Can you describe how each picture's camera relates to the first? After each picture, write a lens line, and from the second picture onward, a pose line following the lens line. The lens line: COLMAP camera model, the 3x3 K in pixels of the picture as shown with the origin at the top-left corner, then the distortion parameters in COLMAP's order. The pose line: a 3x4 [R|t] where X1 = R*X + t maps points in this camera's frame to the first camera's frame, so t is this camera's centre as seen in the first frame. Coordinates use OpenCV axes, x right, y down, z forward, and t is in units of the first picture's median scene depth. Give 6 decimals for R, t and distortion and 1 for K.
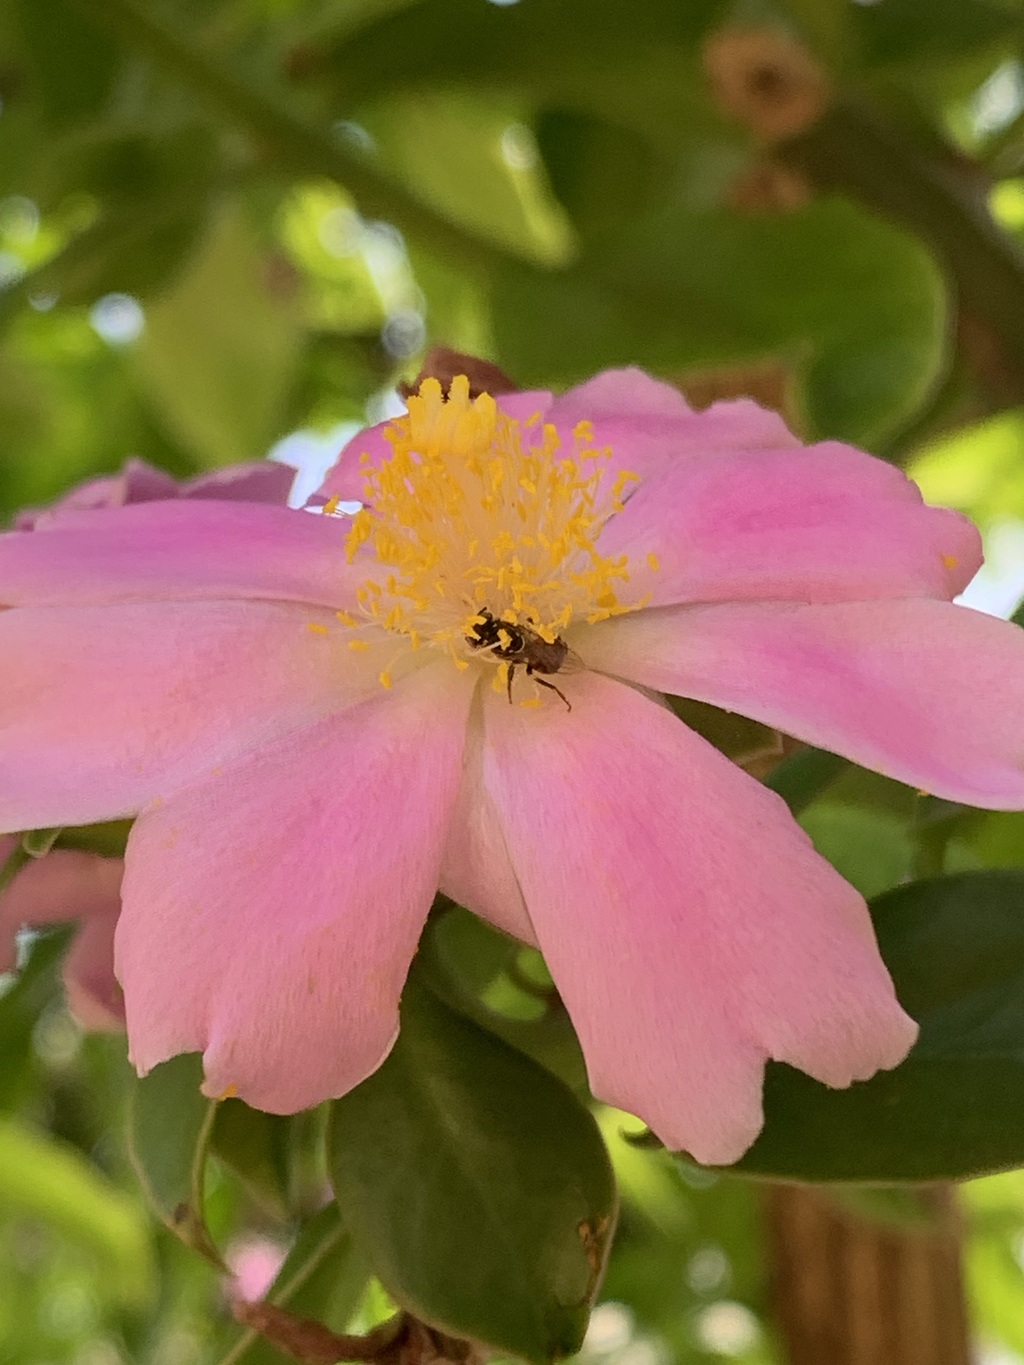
lens RADIAL K [[3146.6, 0, 512.8], [0, 3146.6, 668.7], [0, 0, 1]] dist [0.147919, 0.000000]
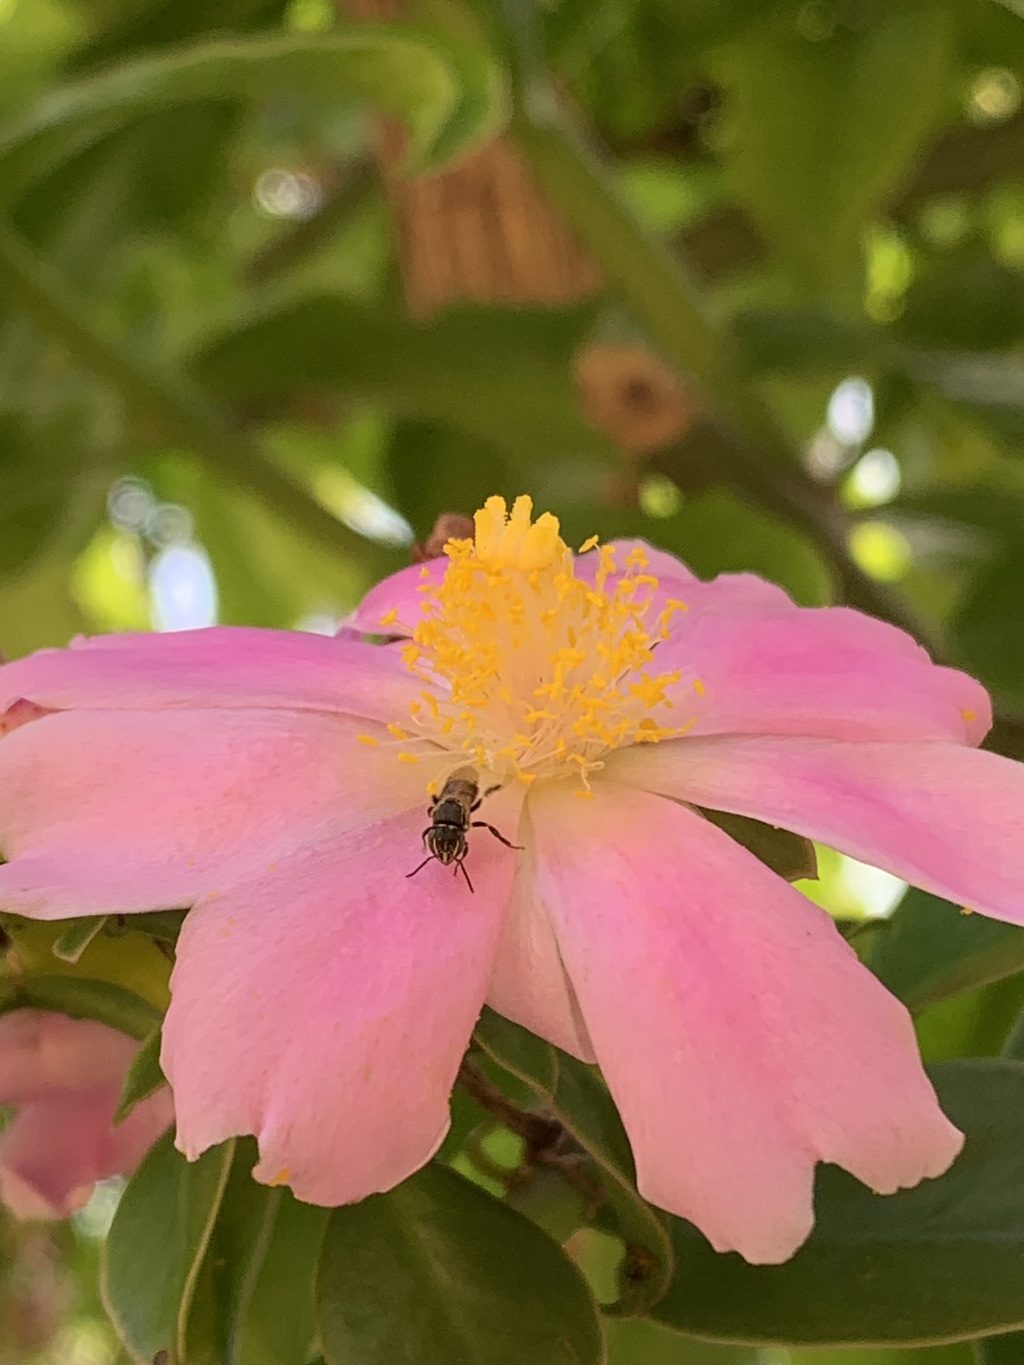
lens RADIAL K [[3146.6, 0, 512.5], [0, 3146.6, 678.8], [0, 0, 1]] dist [0.147919, 0.000000]
pose [[0.995935, 0.047735, 0.076391, -0.097527], [-0.038251, 0.991900, -0.121122, 0.092624], [-0.081555, 0.117708, 0.989694, -0.014829]]
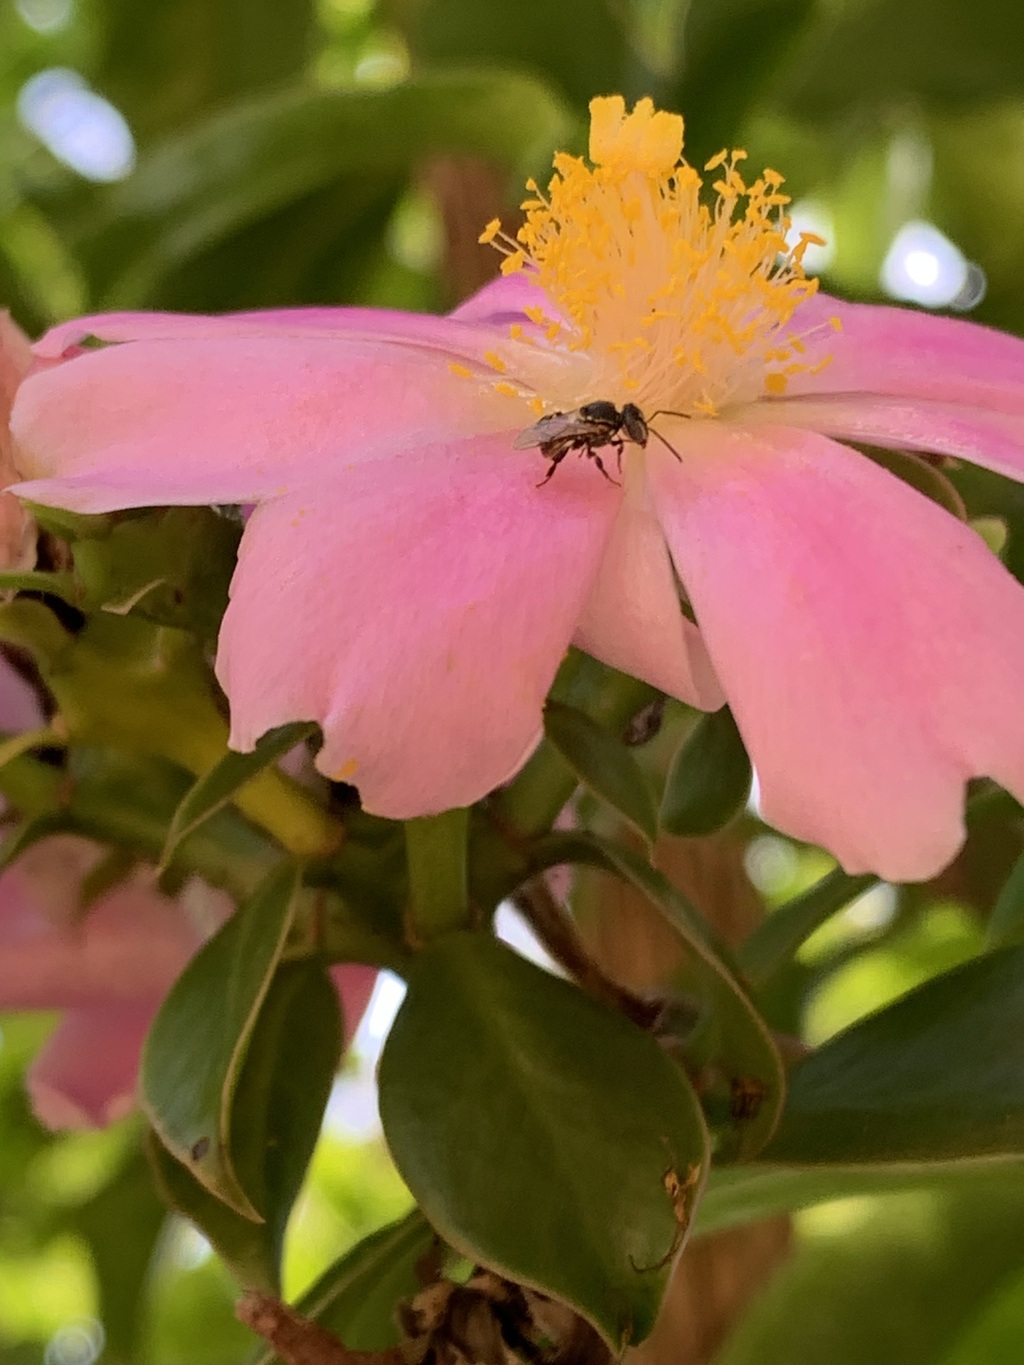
lens RADIAL K [[3146.6, 0, 479.0], [0, 3146.6, 638.3], [0, 0, 1]] dist [0.147919, 0.000000]
pose [[0.995761, 0.087859, 0.027224, -0.077719], [-0.077243, 0.959447, -0.271098, 0.319927], [-0.049938, 0.267846, 0.962167, 0.149502]]
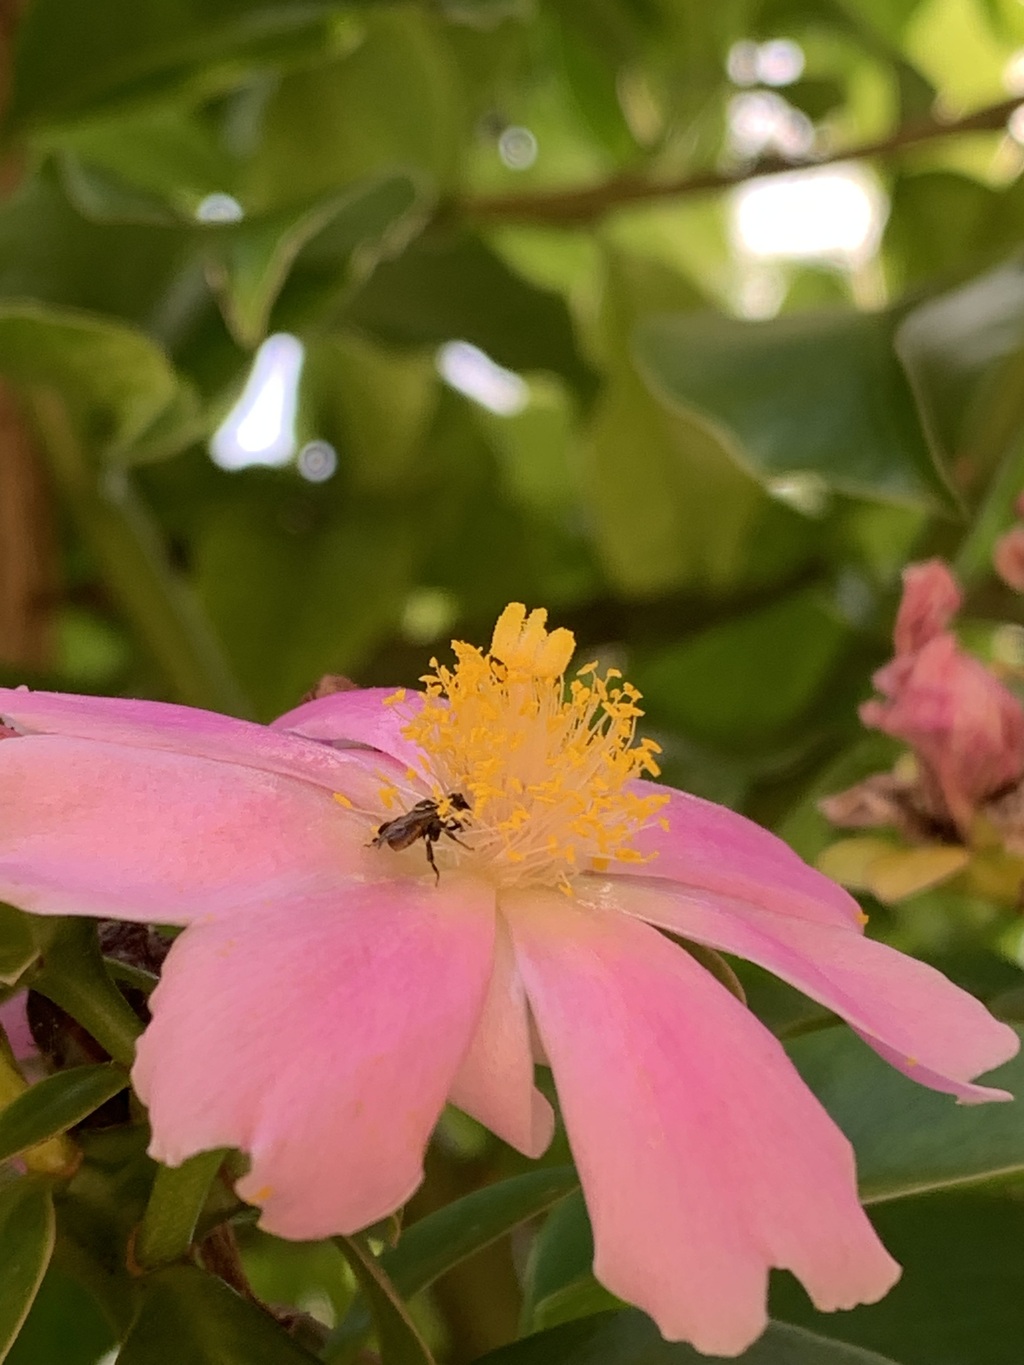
lens RADIAL K [[3146.6, 0, 522.7], [0, 3146.6, 678.0], [0, 0, 1]] dist [0.147919, 0.000000]
pose [[0.925675, 0.253909, 0.280457, -0.321350], [-0.160755, 0.935056, -0.315956, 0.272344], [-0.342467, 0.247387, 0.906375, 0.035835]]
